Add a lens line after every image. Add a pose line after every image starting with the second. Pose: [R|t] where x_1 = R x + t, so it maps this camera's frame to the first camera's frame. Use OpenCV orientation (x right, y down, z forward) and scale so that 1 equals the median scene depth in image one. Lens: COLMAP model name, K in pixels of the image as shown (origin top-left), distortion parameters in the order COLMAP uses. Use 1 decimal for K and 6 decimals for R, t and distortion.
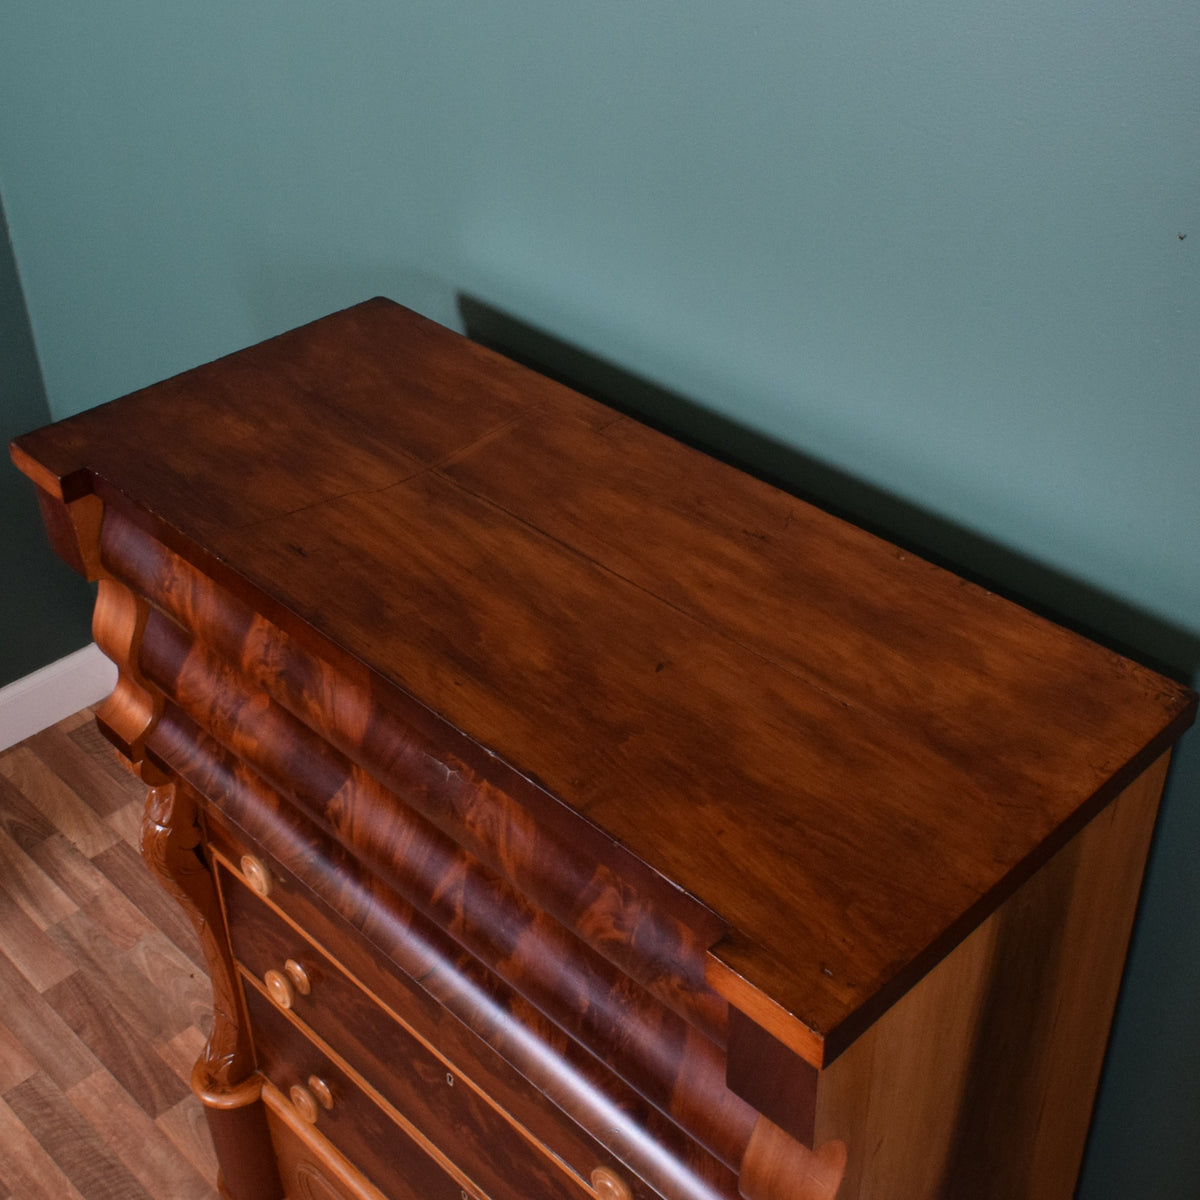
lens RADIAL K [[1672.9, 0, 599.2], [0, 1672.9, 507.1], [0, 0, 1]] dist [-0.018906, -0.001579]
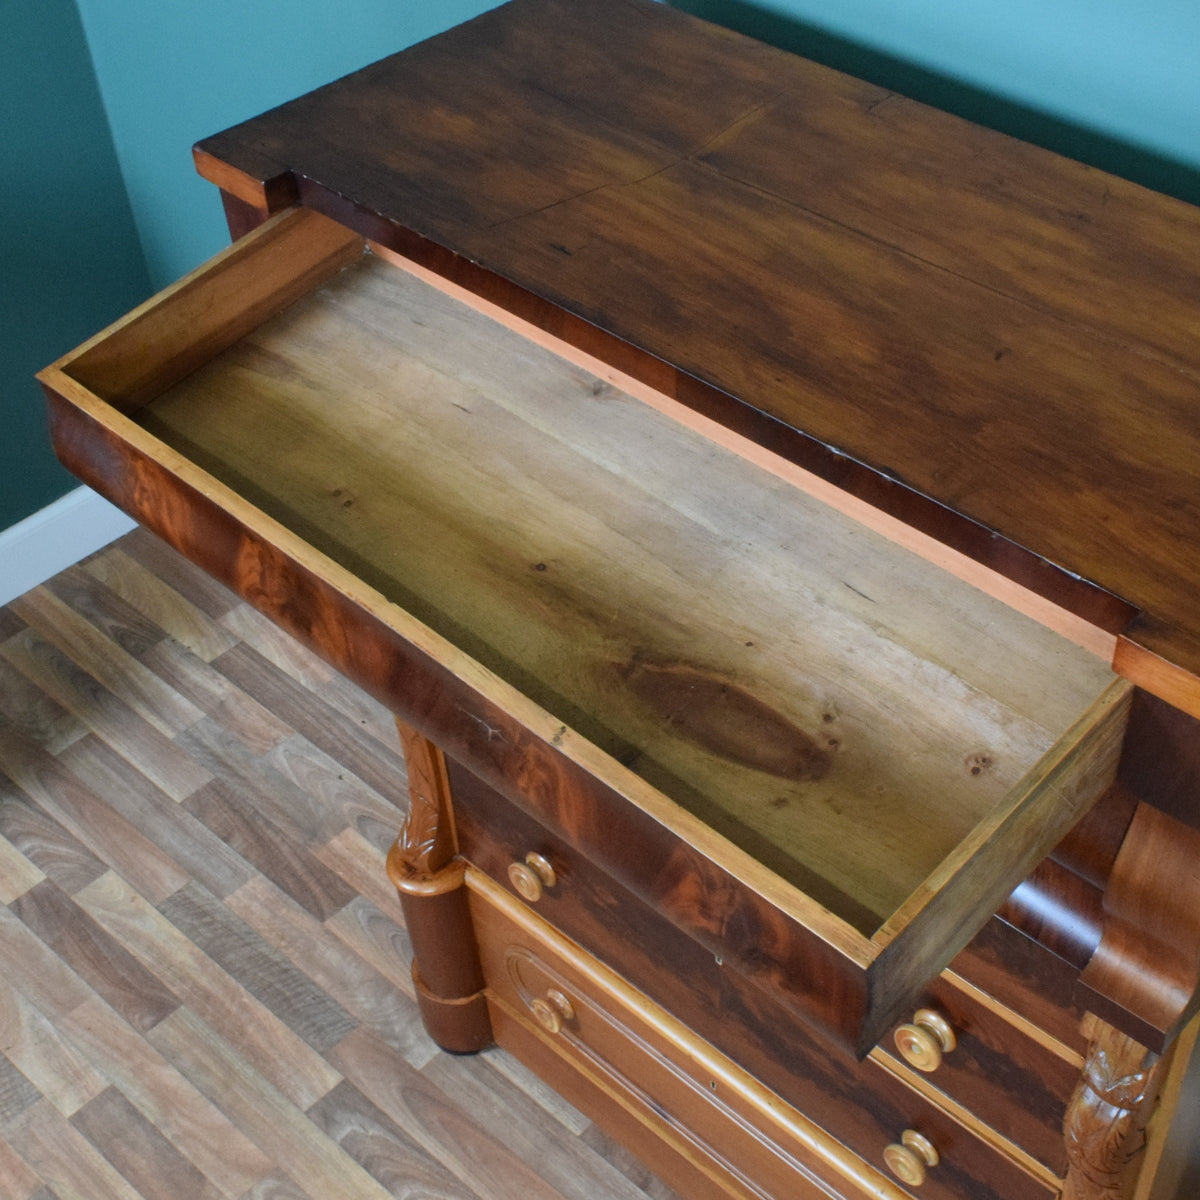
lens RADIAL K [[1839.8, 0, 681.6], [0, 1839.8, 659.8], [0, 0, 1]] dist [-0.005807, -0.076620]
pose [[0.998740, -0.041789, 0.027796, -0.088399], [0.035796, 0.981301, 0.189120, 0.033334], [-0.035179, -0.187887, 0.981561, 0.002391]]
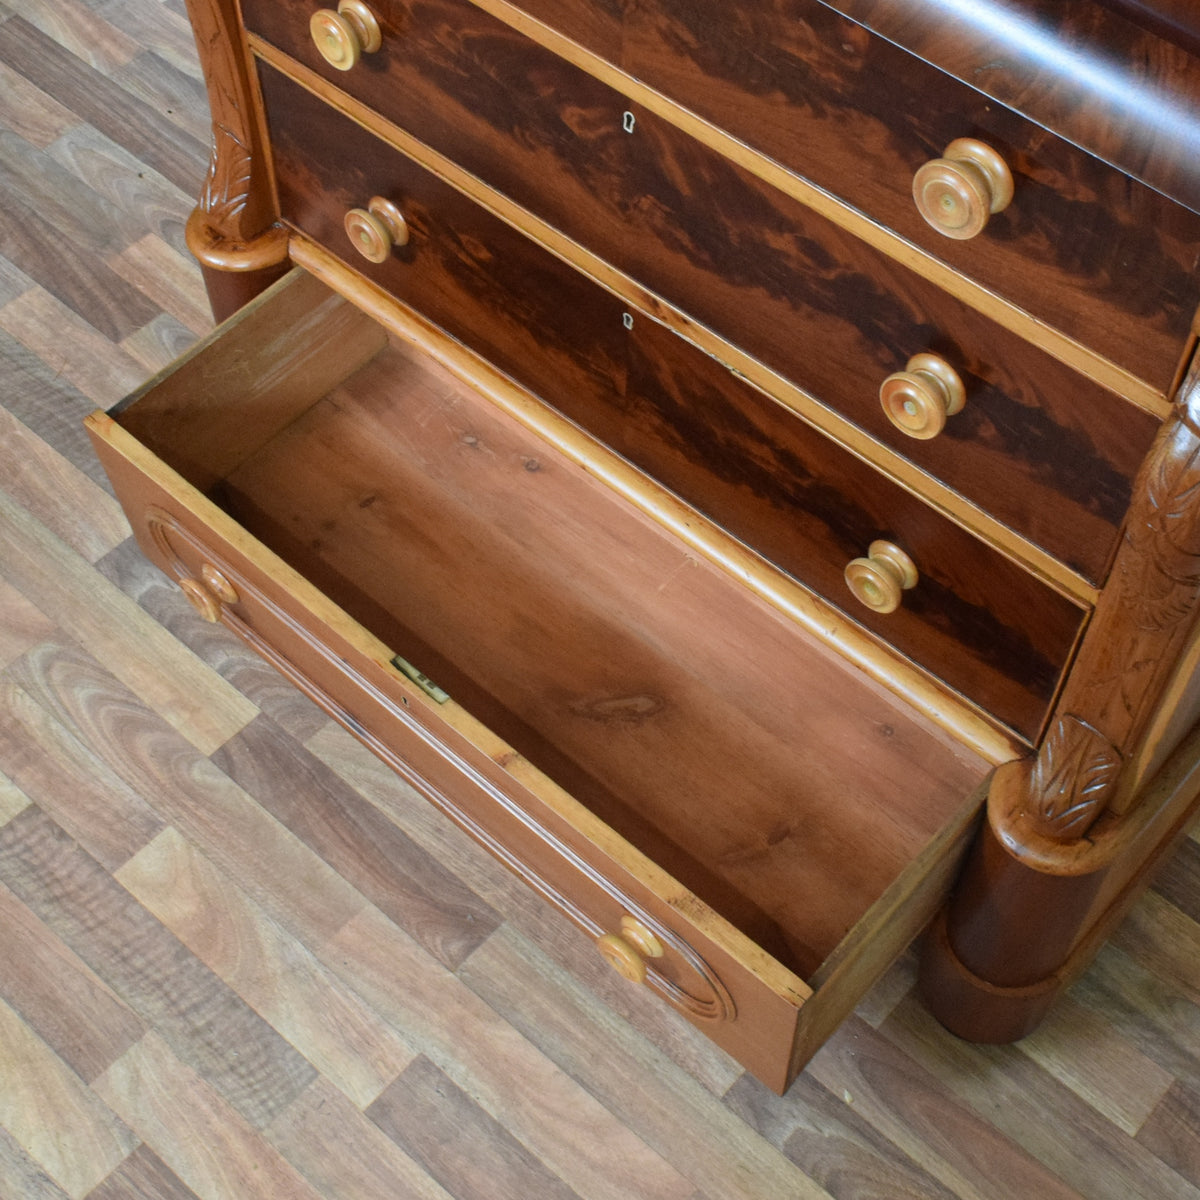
lens RADIAL K [[1850.1, 0, 663.3], [0, 1850.1, 574.1], [0, 0, 1]] dist [-0.021451, 0.001797]
pose [[0.995784, -0.033852, 0.085252, -0.097142], [0.000742, 0.932349, 0.361560, 0.164623], [-0.091724, -0.359973, 0.928443, 0.167440]]
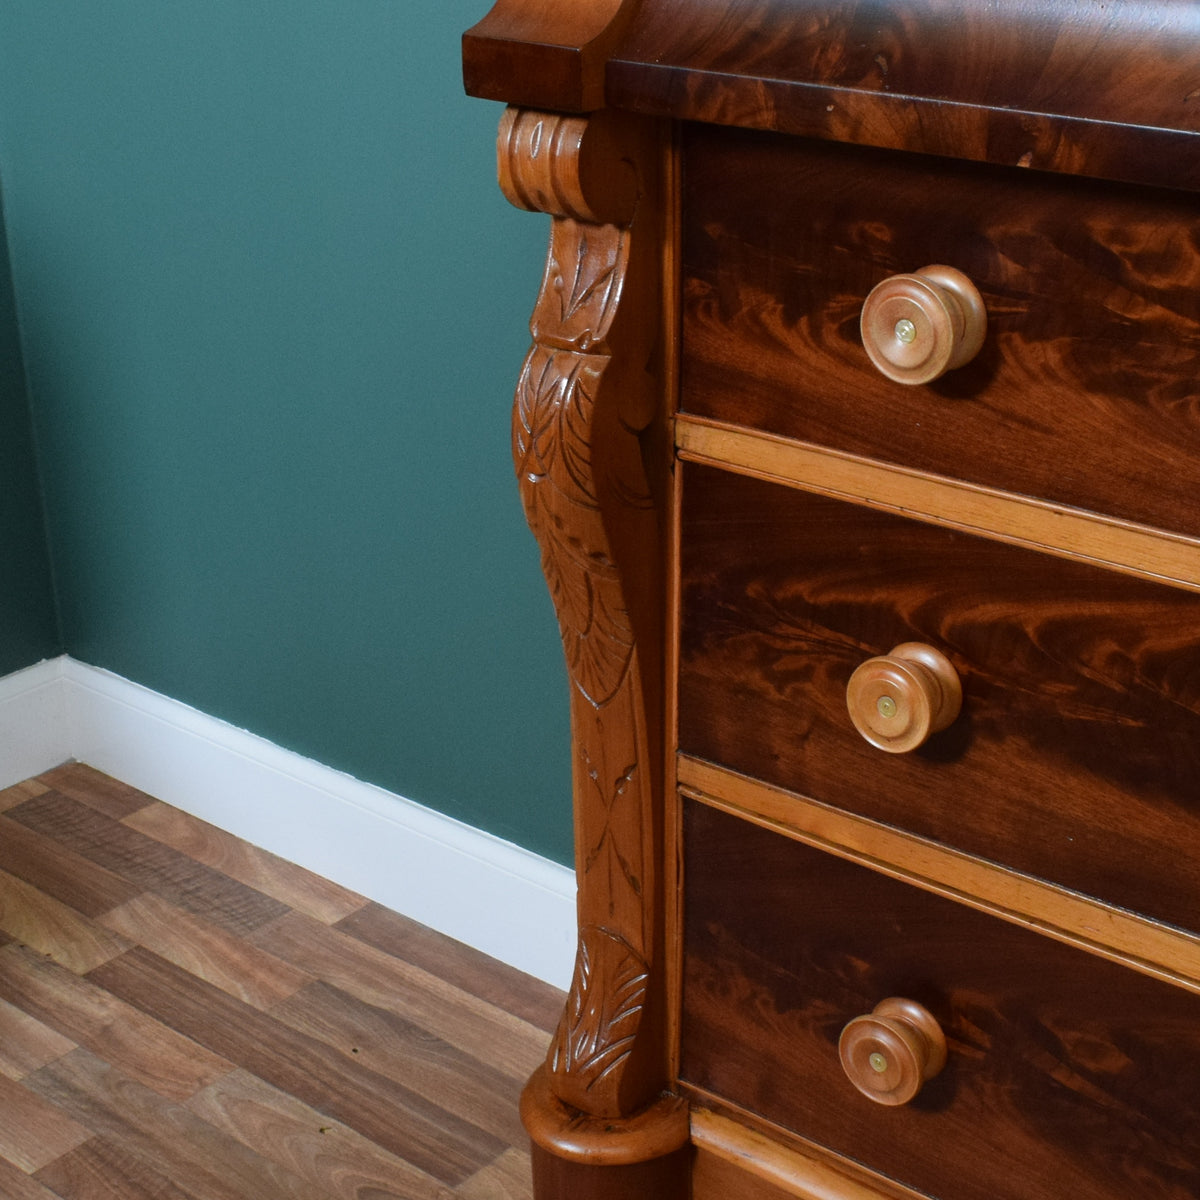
lens RADIAL K [[2113.0, 0, 597.8], [0, 2113.0, 649.1], [0, 0, 1]] dist [-0.022966, -0.124969]
pose [[0.995916, -0.031219, 0.084718, -0.230457], [0.044420, 0.986323, -0.158724, 0.265144], [-0.078604, 0.161839, 0.983682, 0.356244]]
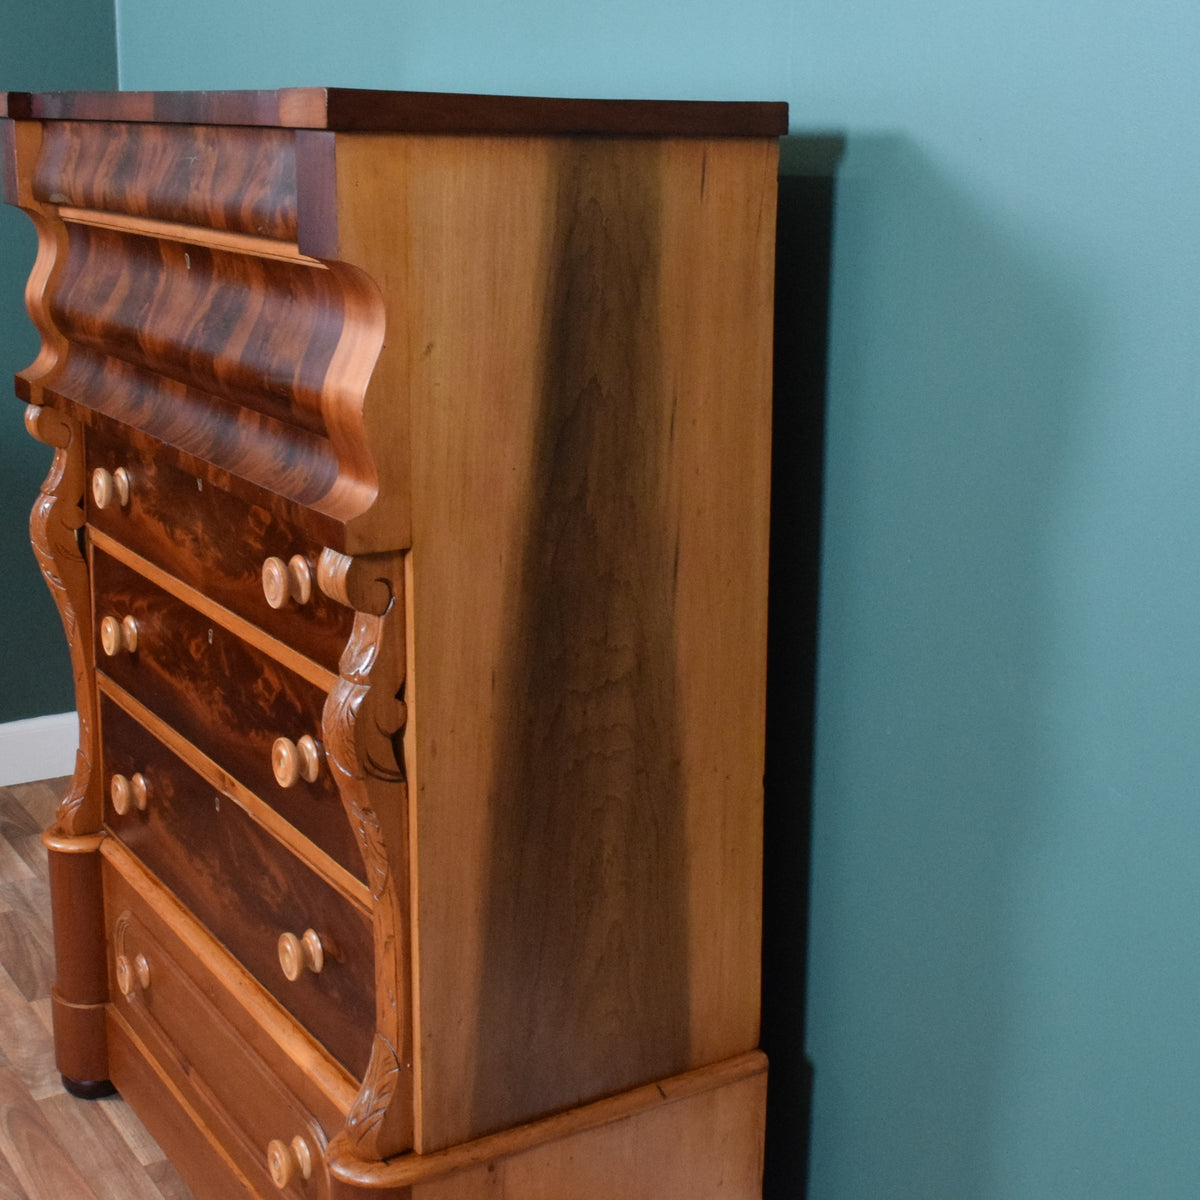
lens RADIAL K [[1855.3, 0, 601.4], [0, 1855.3, 525.8], [0, 0, 1]] dist [-0.016859, 0.015762]
pose [[0.976866, 0.078522, -0.198915, 0.262379], [-0.145121, 0.926604, -0.346907, 0.441077], [0.157076, 0.367748, 0.916563, -0.057241]]
